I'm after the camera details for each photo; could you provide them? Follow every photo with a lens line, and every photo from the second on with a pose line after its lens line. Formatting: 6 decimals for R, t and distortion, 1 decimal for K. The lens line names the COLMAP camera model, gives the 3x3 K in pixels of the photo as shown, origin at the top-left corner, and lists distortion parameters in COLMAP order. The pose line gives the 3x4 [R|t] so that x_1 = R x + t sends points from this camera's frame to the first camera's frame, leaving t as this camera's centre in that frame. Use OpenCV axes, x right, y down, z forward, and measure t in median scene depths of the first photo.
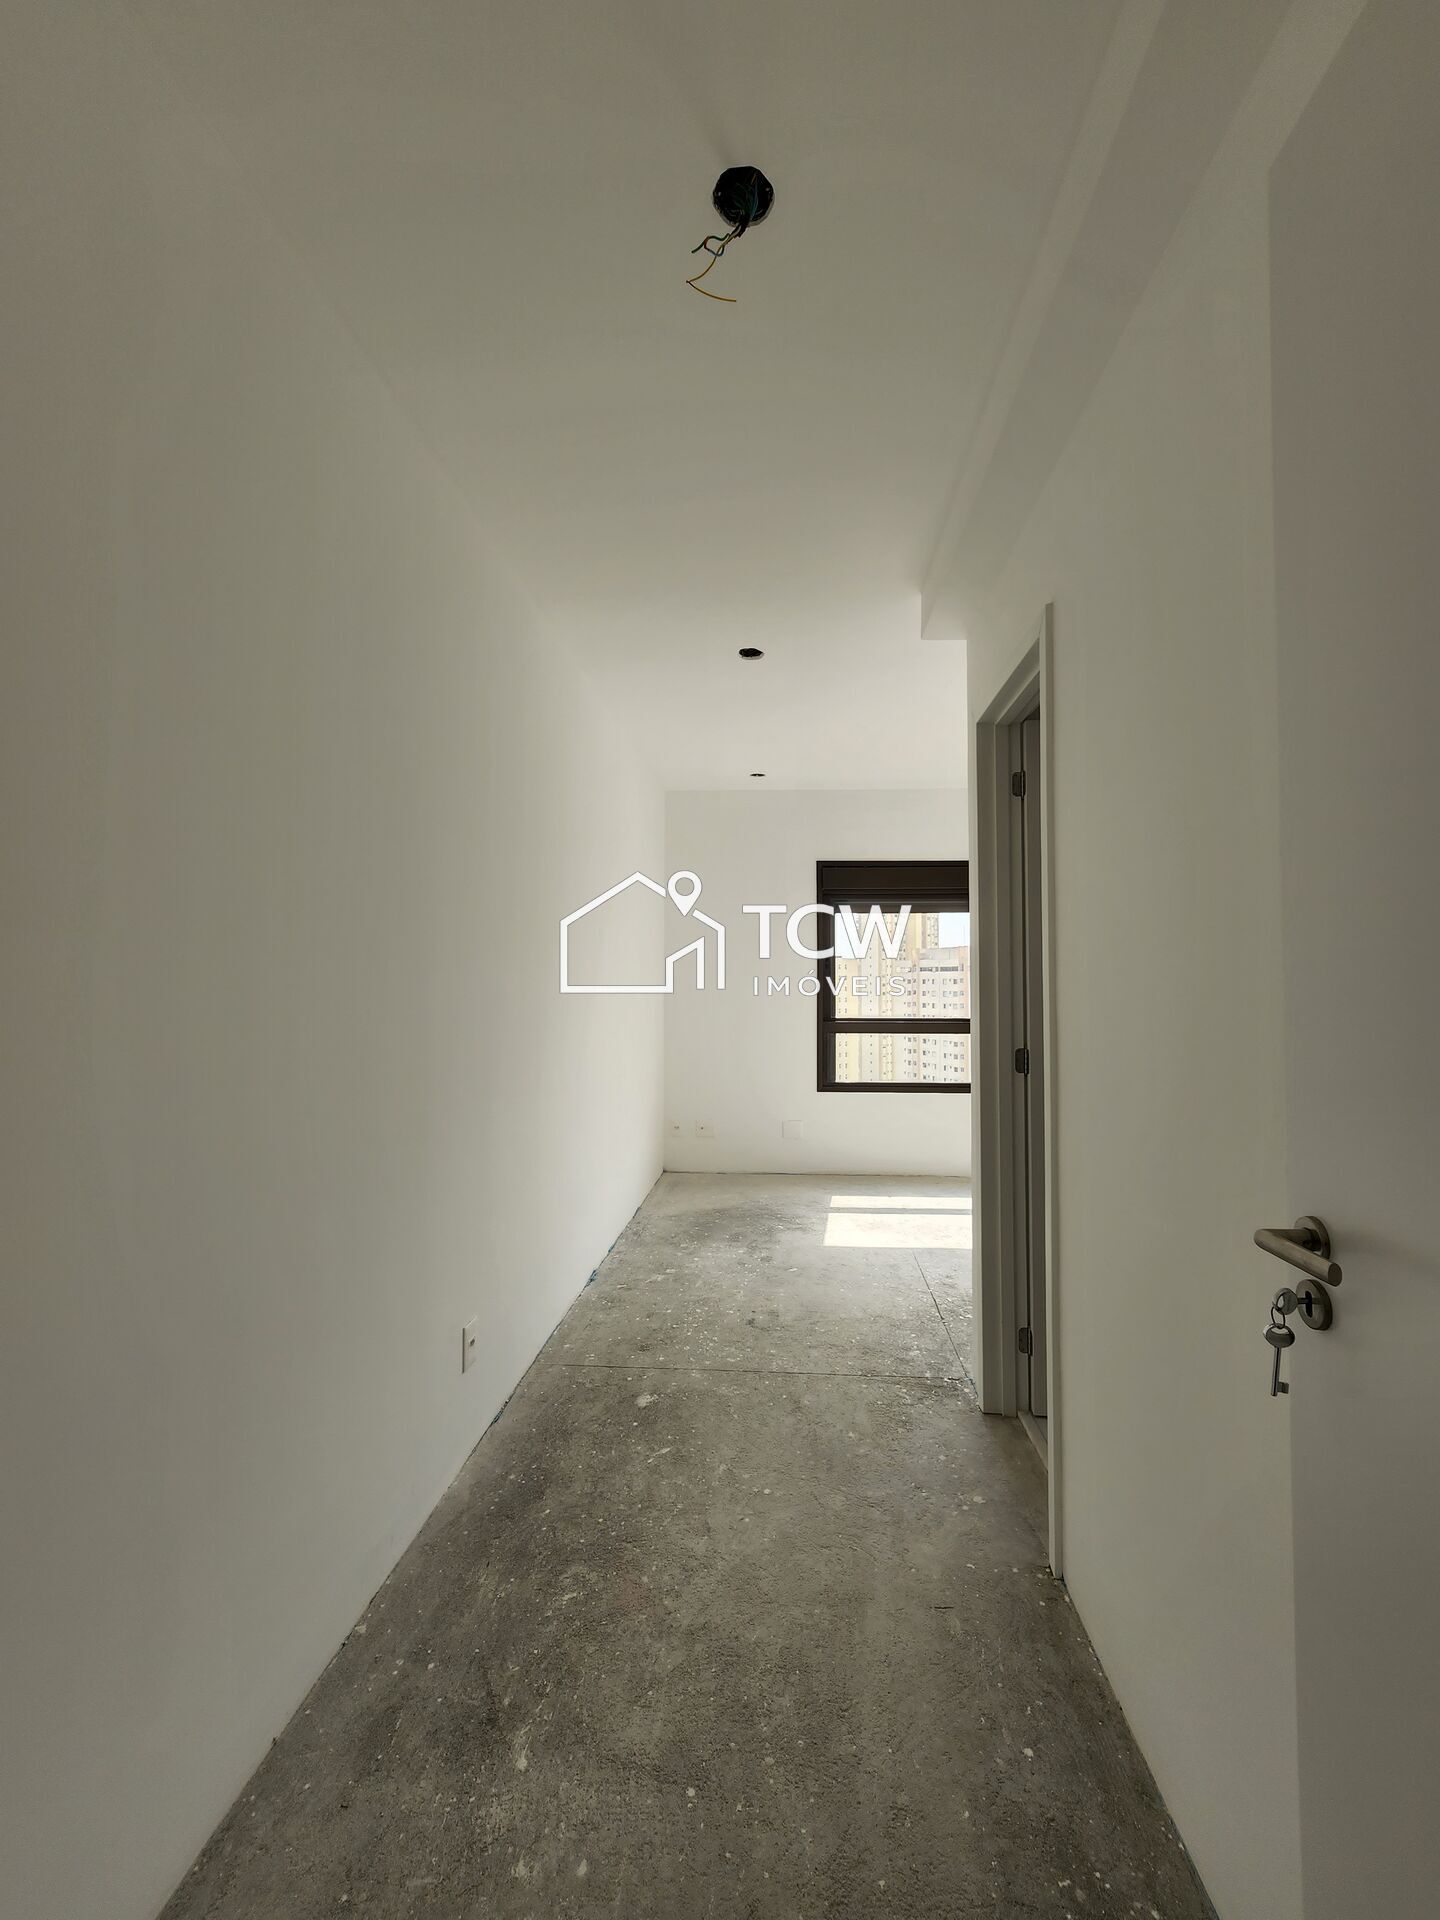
lens RADIAL K [[776.7, 0, 733.0], [0, 776.7, 958.7], [0, 0, 1]] dist [-0.001329, 0.001173]
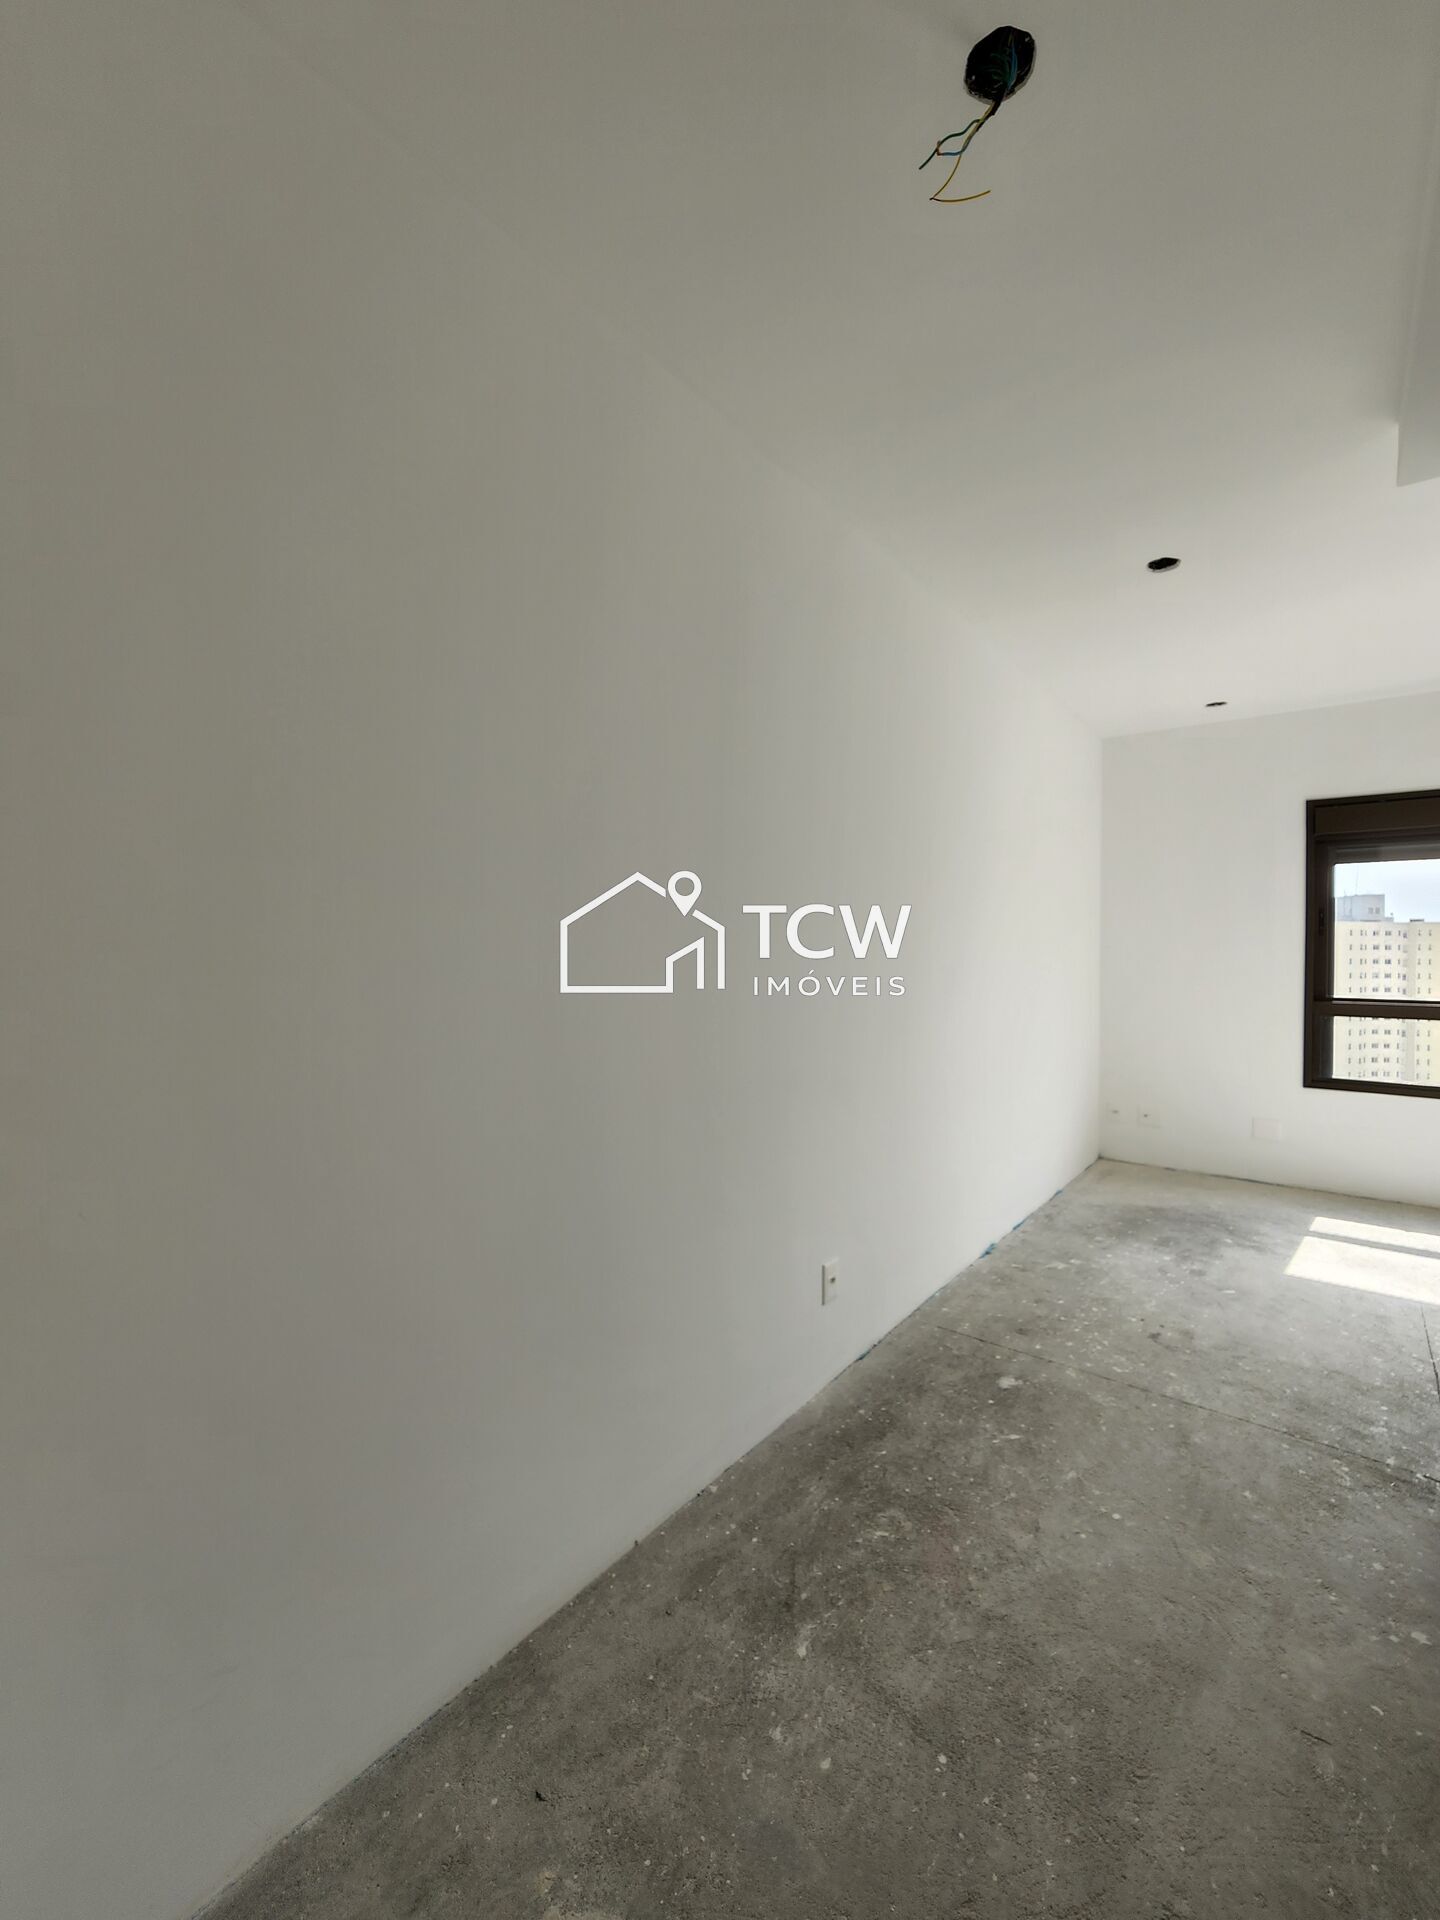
lens RADIAL K [[783.4, 0, 759.8], [0, 783.4, 958.2], [0, 0, 1]] dist [0.000411, 0.002852]
pose [[0.846231, 0.007543, -0.532763, 0.167725], [0.013102, 0.999303, 0.034959, 0.002953], [0.532656, -0.036563, 0.845542, 0.034270]]
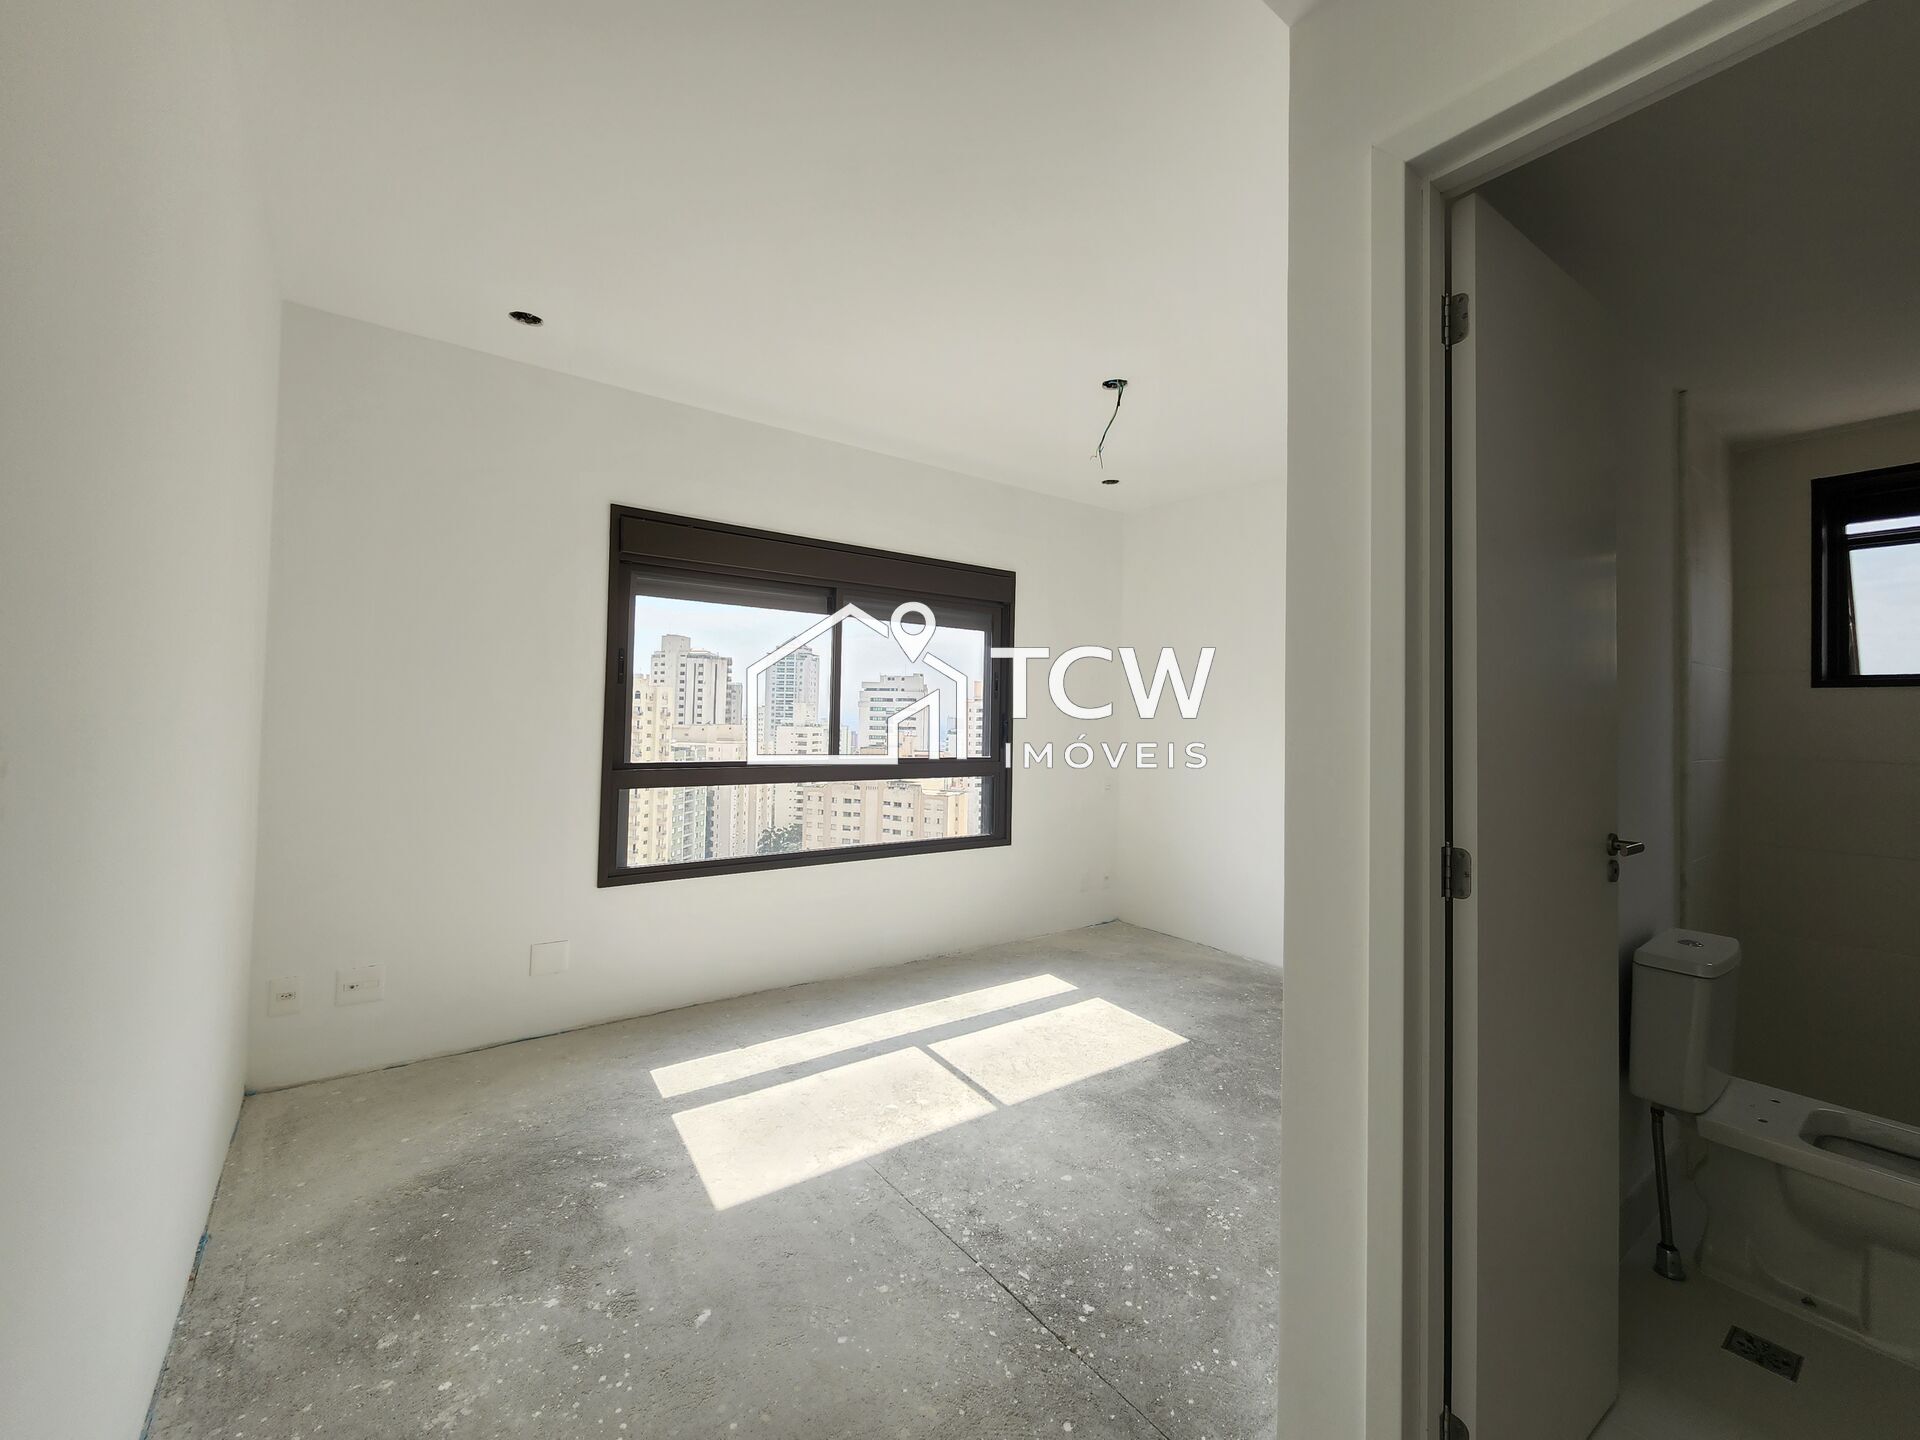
lens RADIAL K [[790.3, 0, 960.9], [0, 790.3, 696.3], [0, 0, 1]] dist [-0.002253, -0.000469]
pose [[0.751632, 0.034297, 0.658691, -0.230549], [-0.042299, 0.999098, -0.003754, 0.036912], [-0.658225, -0.025041, 0.752405, 0.952223]]
